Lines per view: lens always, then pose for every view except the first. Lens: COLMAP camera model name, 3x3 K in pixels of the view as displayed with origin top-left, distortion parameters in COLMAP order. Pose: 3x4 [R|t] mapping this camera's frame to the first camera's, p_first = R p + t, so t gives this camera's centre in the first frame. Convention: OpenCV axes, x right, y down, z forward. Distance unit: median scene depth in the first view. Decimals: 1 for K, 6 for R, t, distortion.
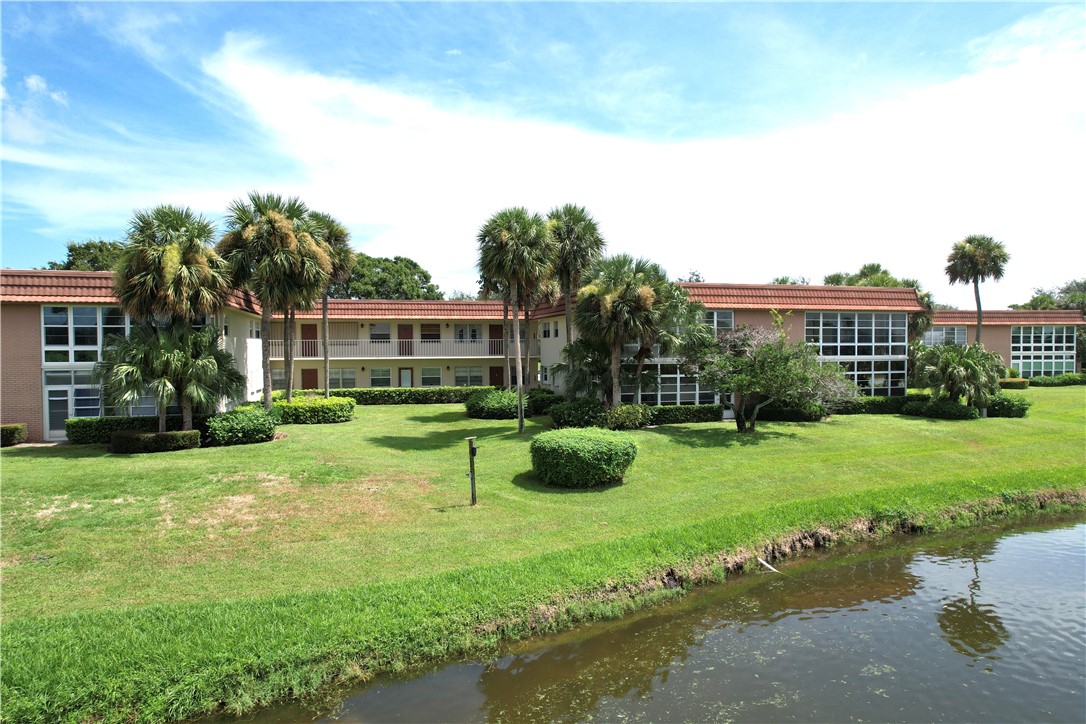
lens RADIAL K [[693.8, 0, 545.2], [0, 693.8, 366.7], [0, 0, 1]] dist [-0.067111, 0.054596]
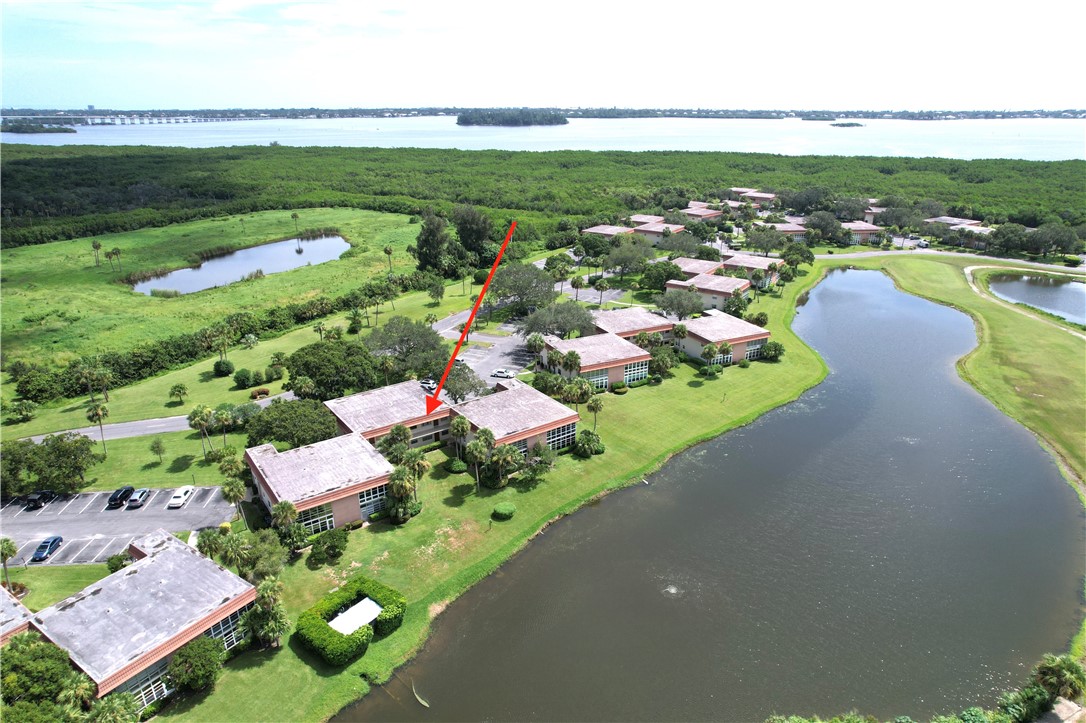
lens RADIAL K [[693.8, 0, 545.8], [0, 693.8, 361.4], [0, 0, 1]] dist [-0.067111, 0.054596]
pose [[0.934696, -0.125576, 0.332525, -0.861568], [0.010864, 0.945169, 0.326400, -1.818212], [-0.355281, -0.301473, 0.884811, -2.301643]]
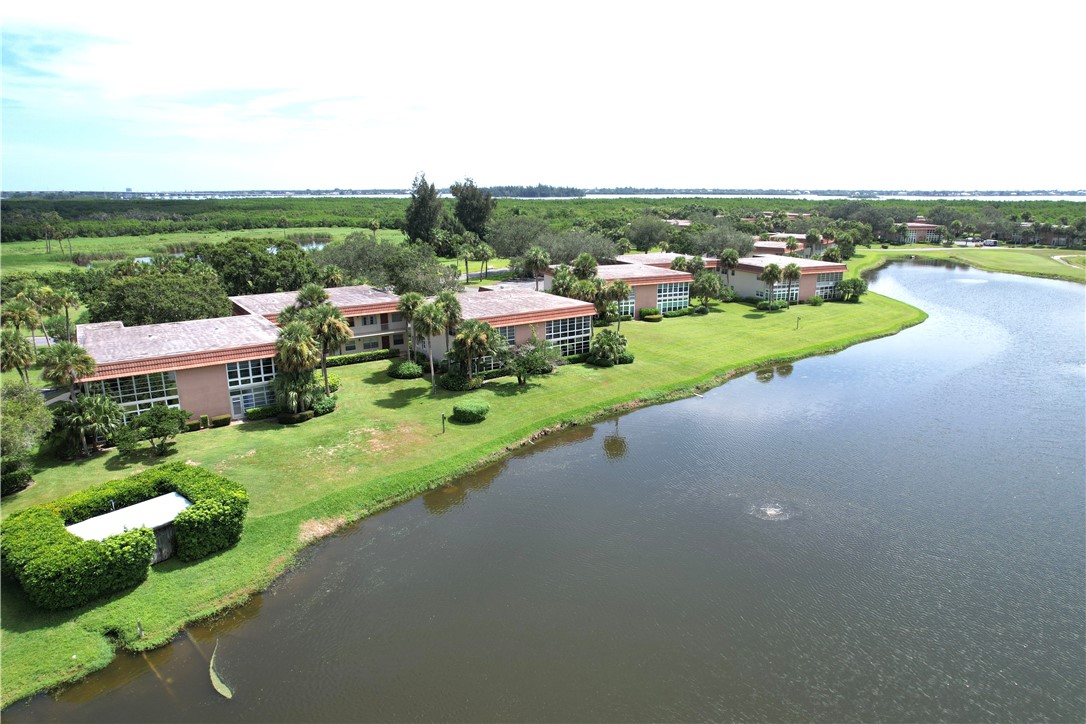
lens RADIAL K [[693.8, 0, 546.4], [0, 693.8, 360.1], [0, 0, 1]] dist [-0.067111, 0.054596]
pose [[0.943135, -0.078444, 0.323022, -0.427551], [0.008552, 0.977161, 0.212328, -0.520045], [-0.332300, -0.197492, 0.922265, -1.321681]]
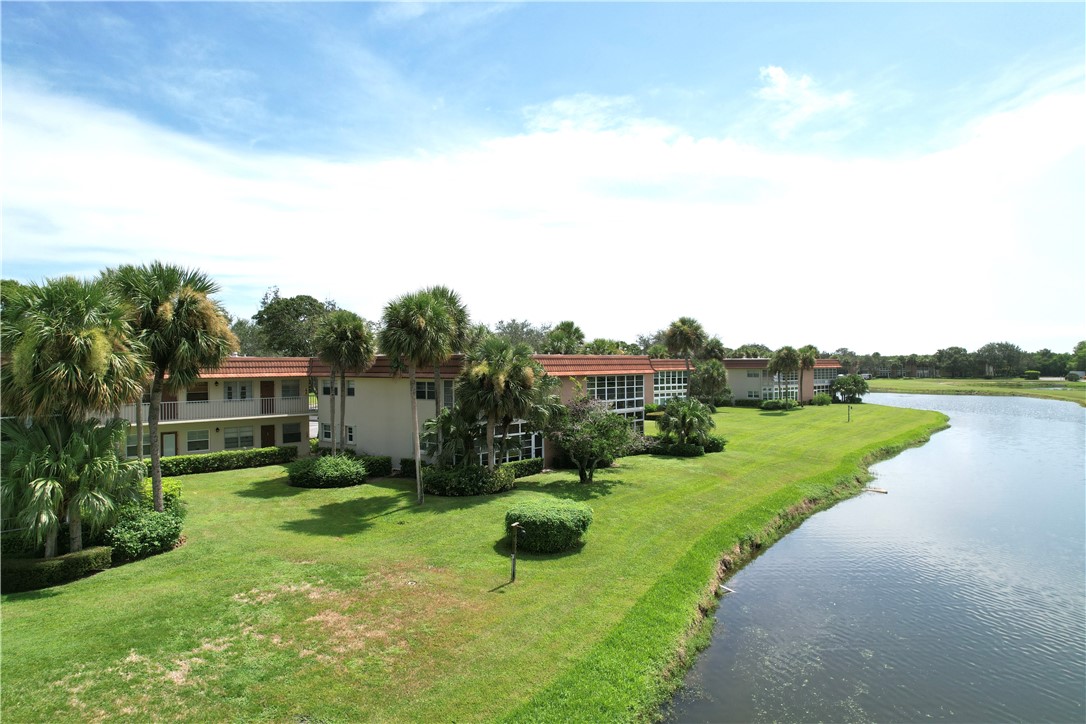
lens RADIAL K [[693.8, 0, 546.4], [0, 693.8, 363.5], [0, 0, 1]] dist [-0.067111, 0.054596]
pose [[0.835630, -0.001267, 0.549291, -0.441759], [0.020265, 0.999388, -0.028524, -0.082441], [-0.548919, 0.034967, 0.835144, -0.000133]]
